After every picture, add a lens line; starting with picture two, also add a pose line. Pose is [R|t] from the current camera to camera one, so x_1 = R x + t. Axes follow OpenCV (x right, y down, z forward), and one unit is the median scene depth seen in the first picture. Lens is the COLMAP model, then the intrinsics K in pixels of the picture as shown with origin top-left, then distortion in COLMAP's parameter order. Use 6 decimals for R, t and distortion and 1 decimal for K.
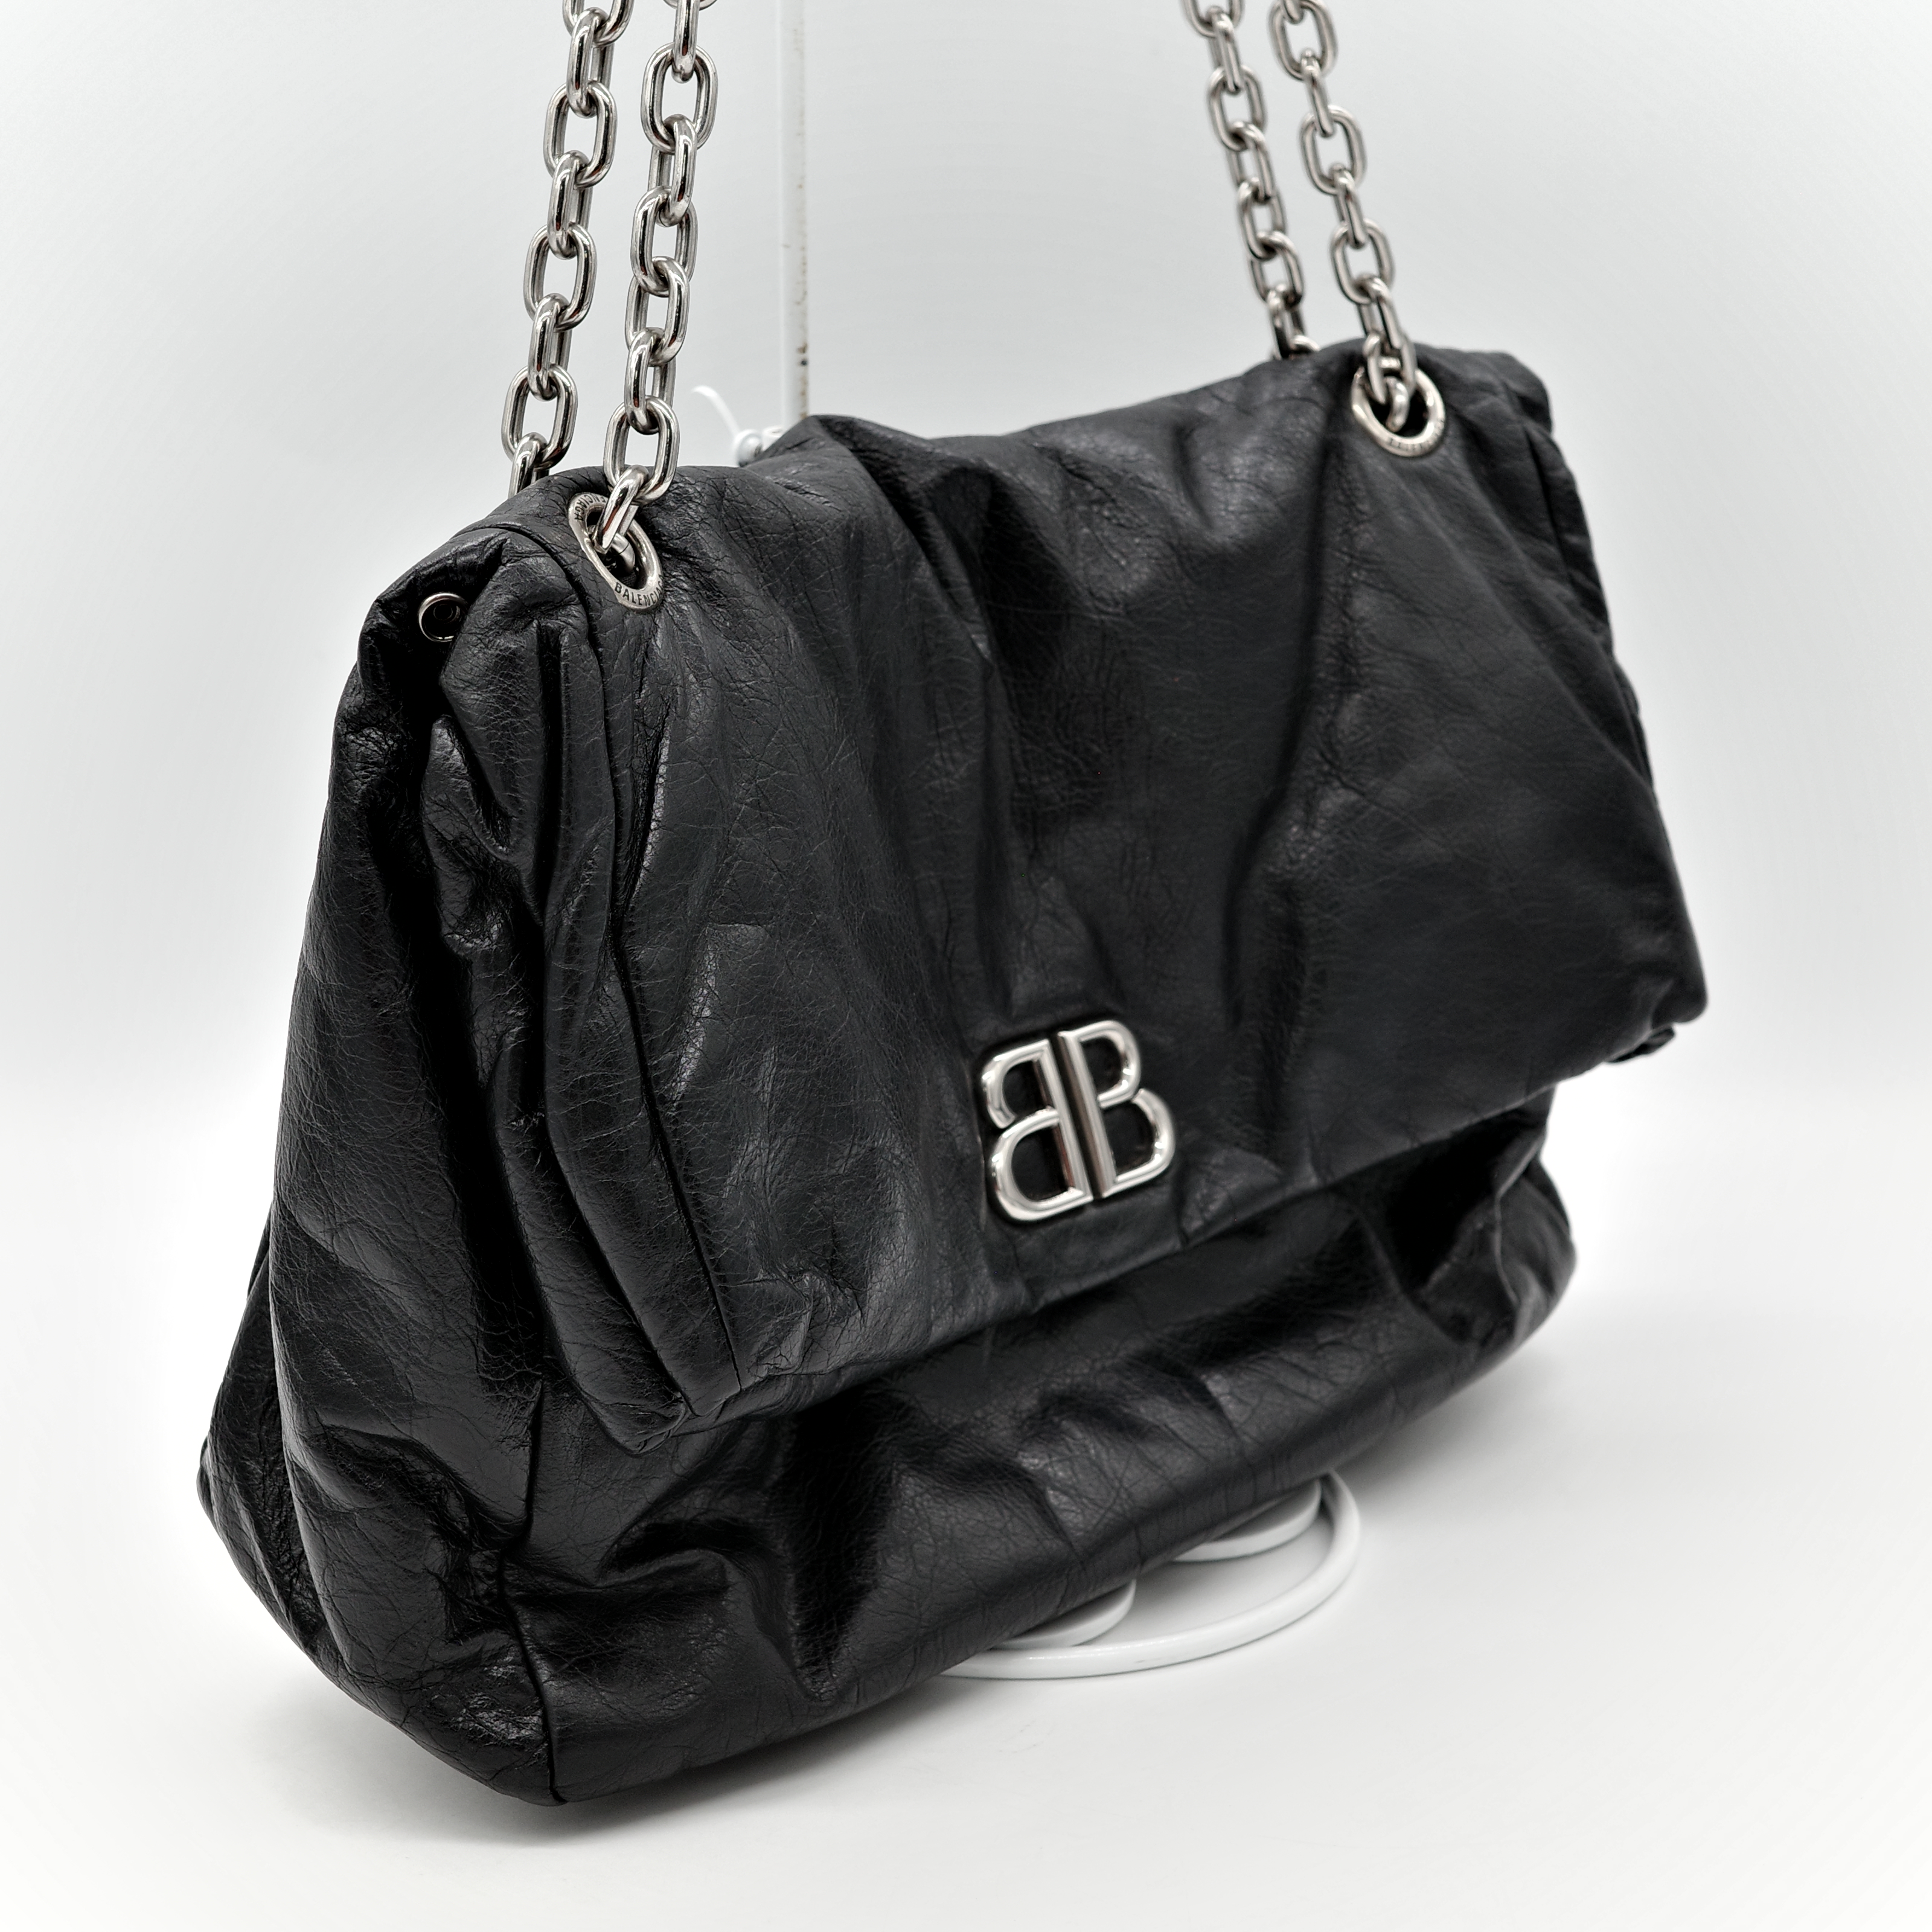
lens RADIAL K [[4329.1, 0, 975.6], [0, 4329.1, 1027.6], [0, 0, 1]] dist [0.078528, -0.330457]
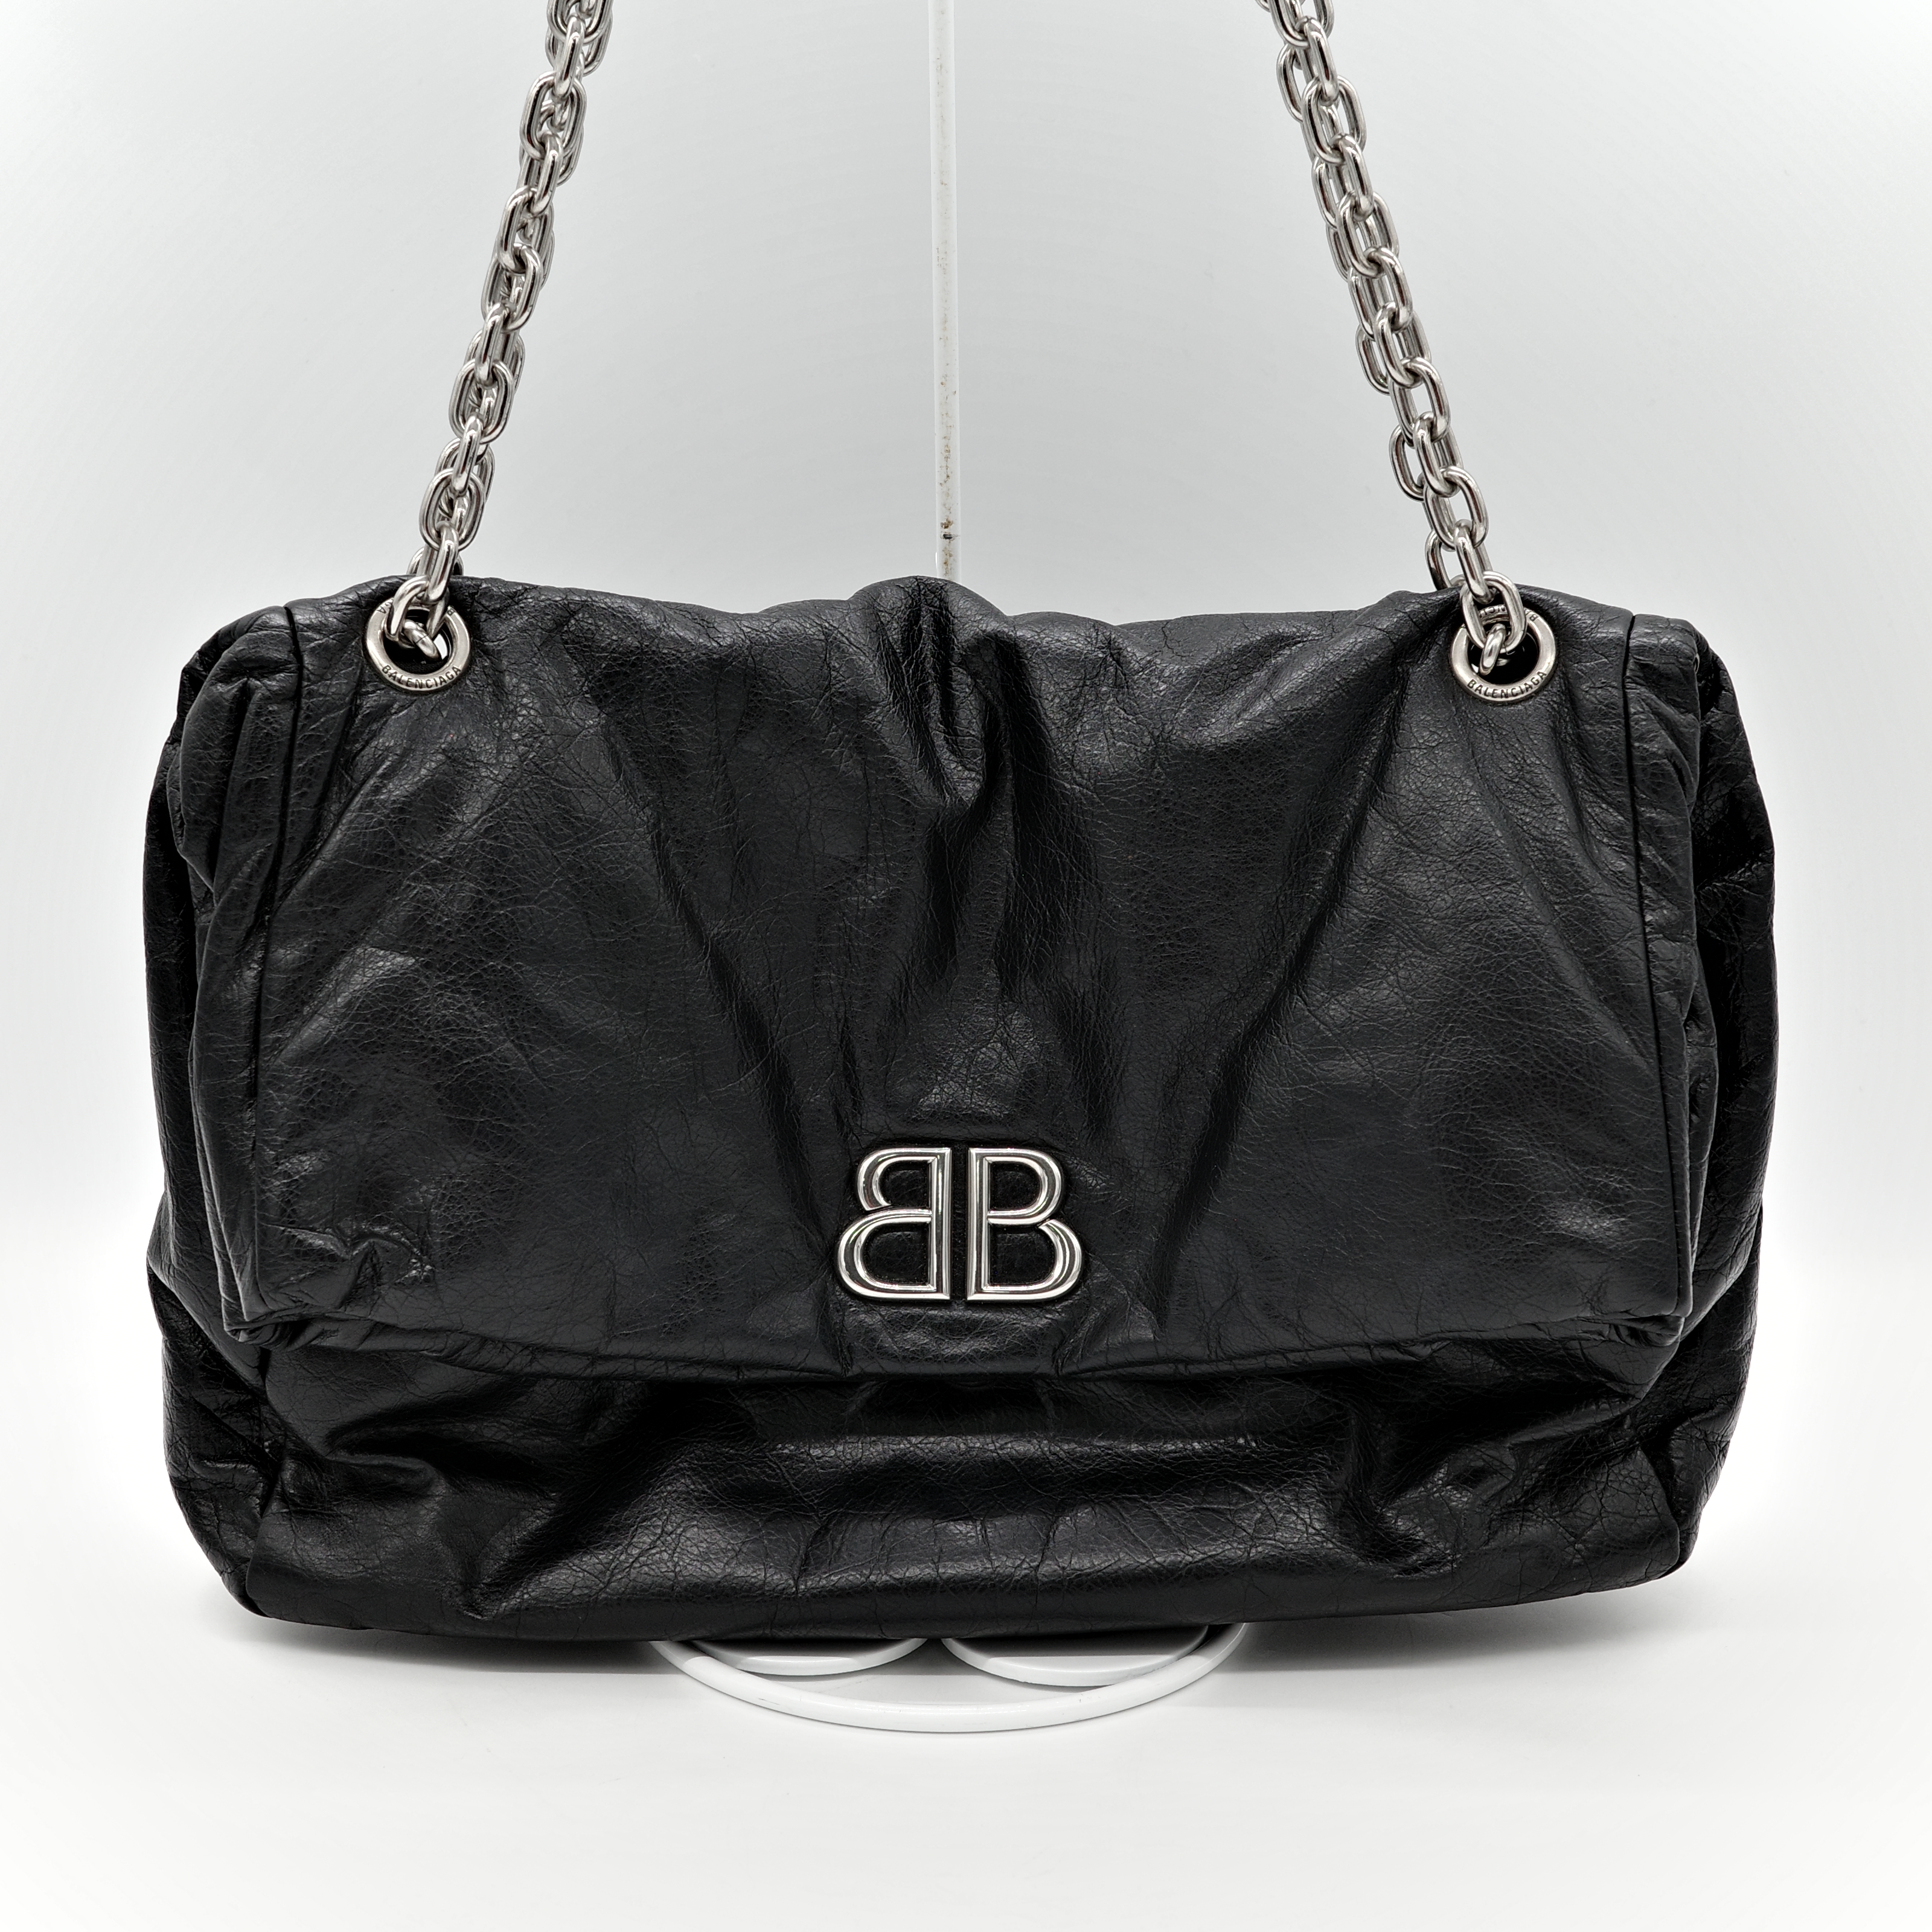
lens RADIAL K [[4329.1, 0, 975.6], [0, 4329.1, 1027.6], [0, 0, 1]] dist [0.078528, -0.330457]
pose [[0.680287, 0.215261, -0.700623, 0.790760], [-0.220845, 0.971676, 0.084105, -0.122174], [0.698883, 0.097514, 0.708557, 0.212832]]
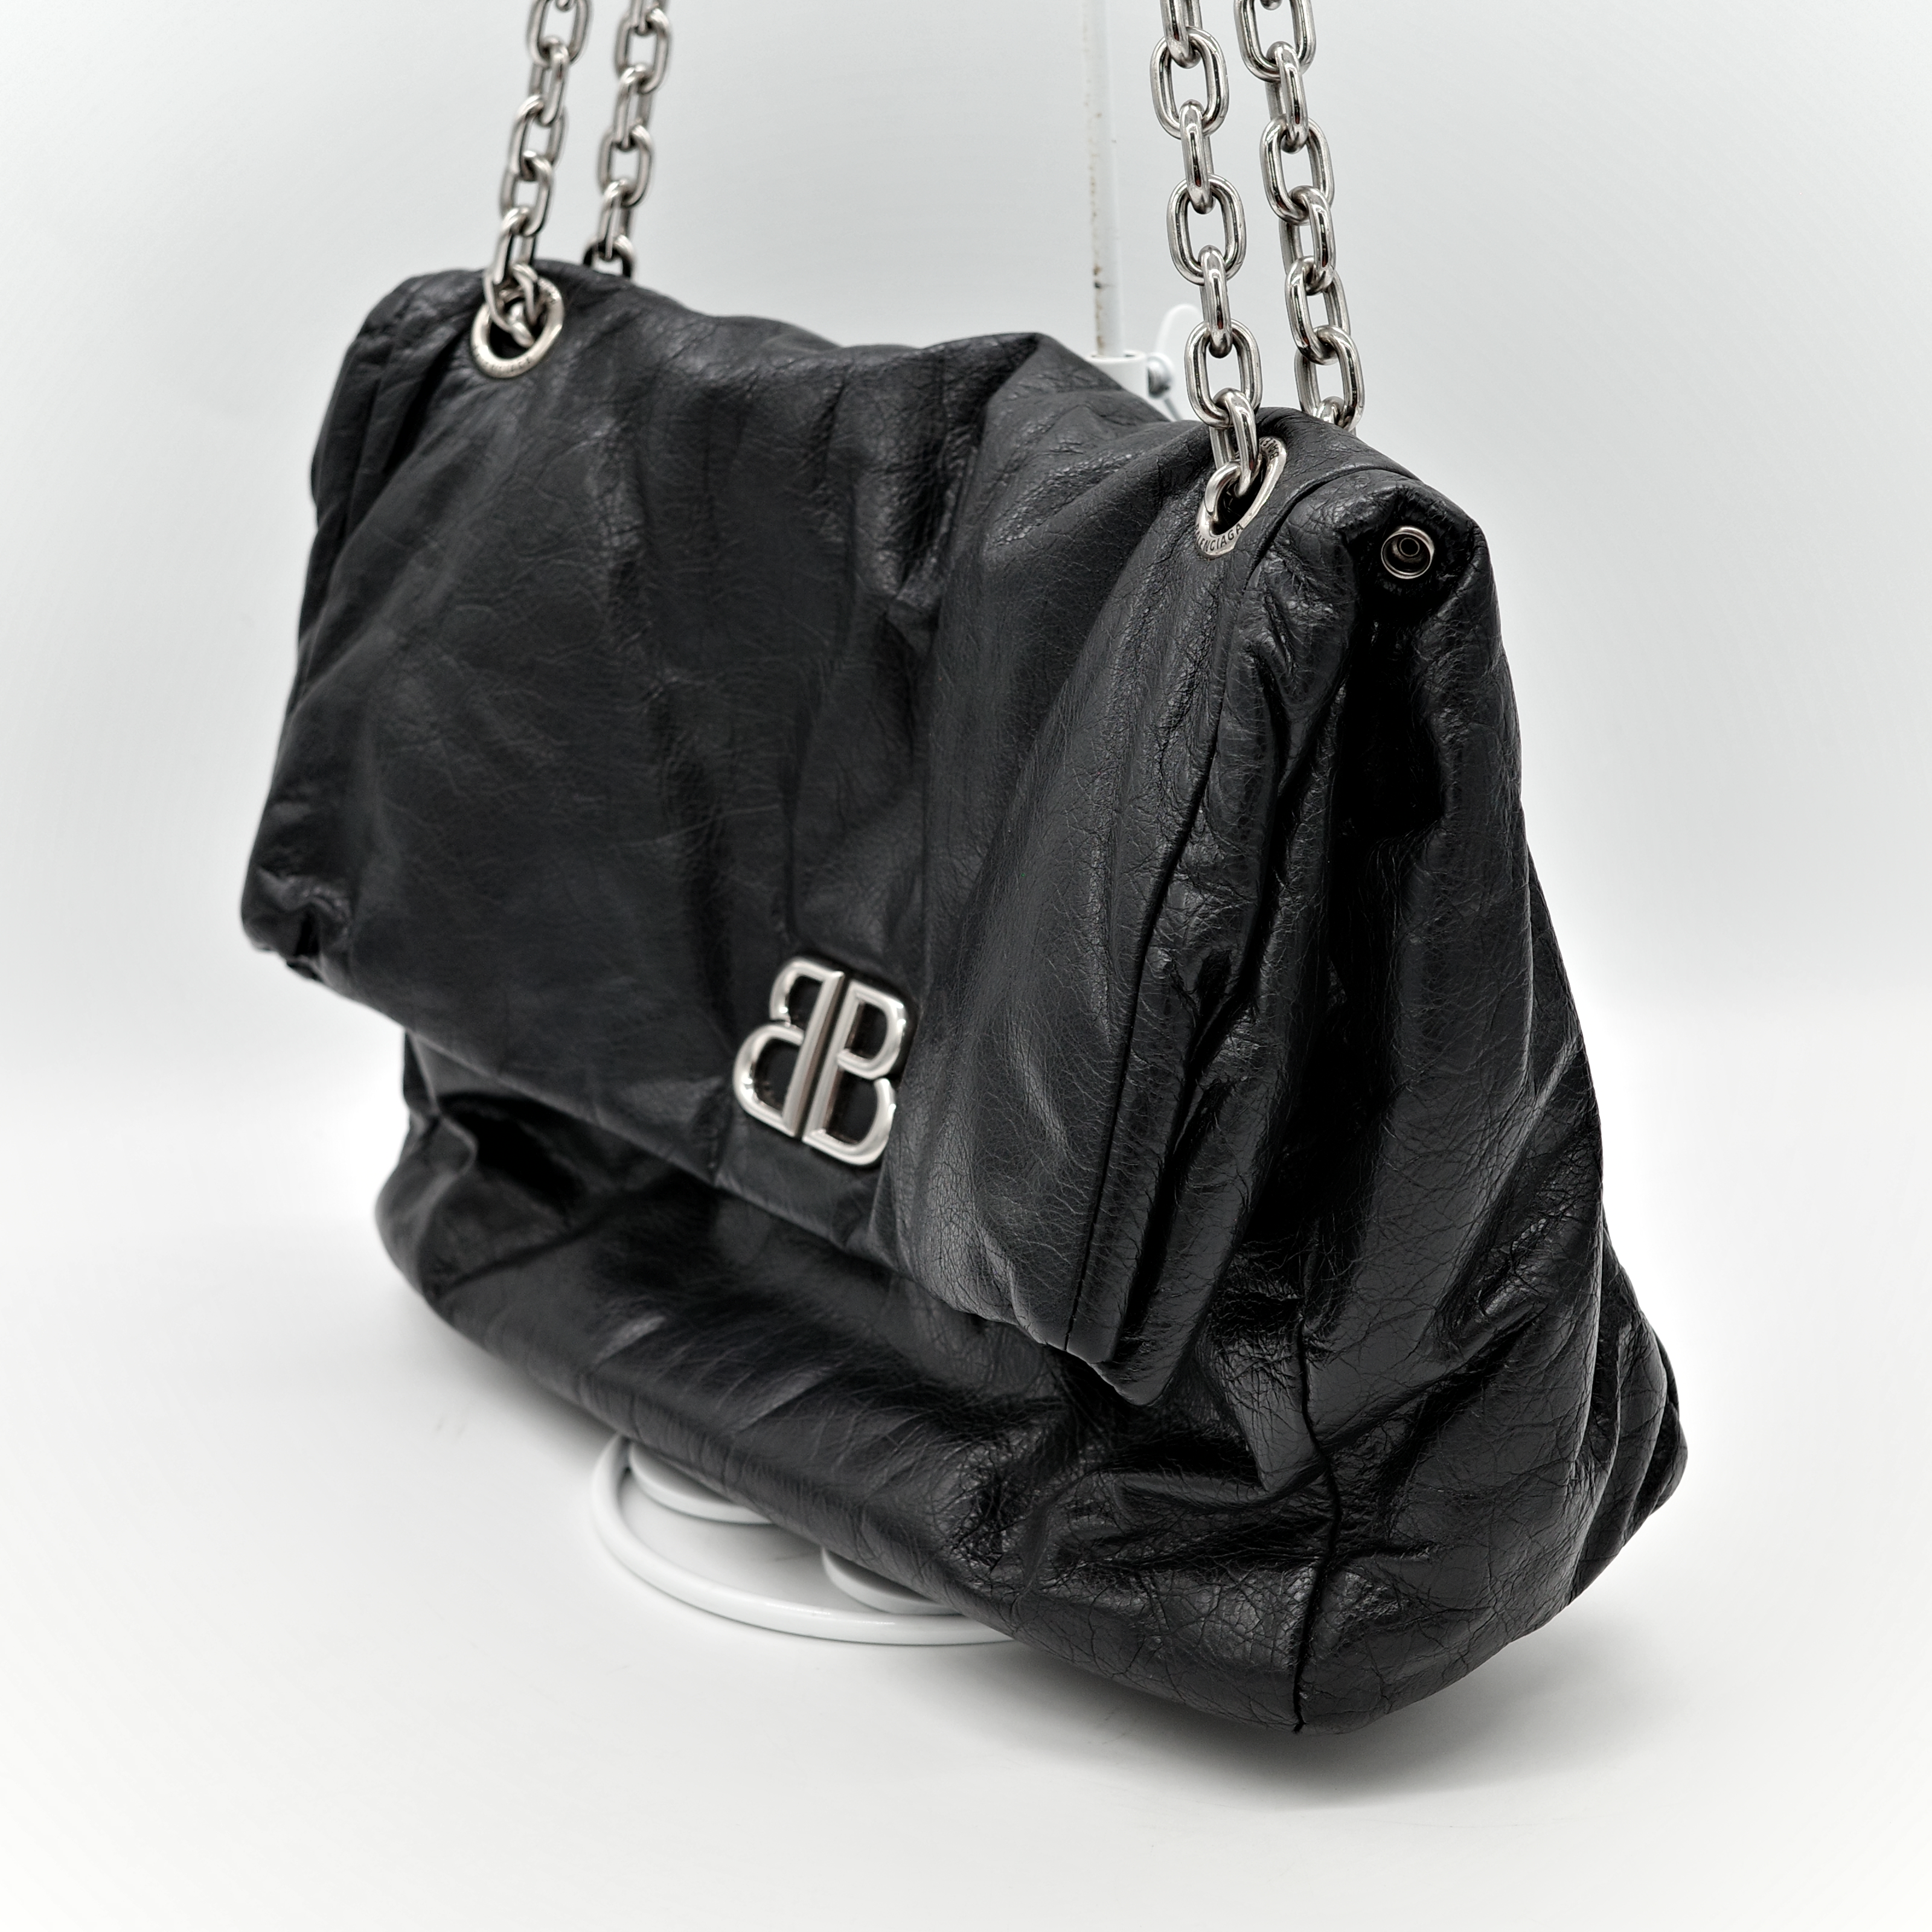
lens RADIAL K [[4329.1, 0, 975.6], [0, 4329.1, 1027.6], [0, 0, 1]] dist [0.078528, -0.330457]
pose [[-0.190549, 0.339091, -0.921254, 0.925892], [-0.258260, 0.888075, 0.380296, -0.370948], [0.947097, 0.310388, -0.081648, 1.111202]]
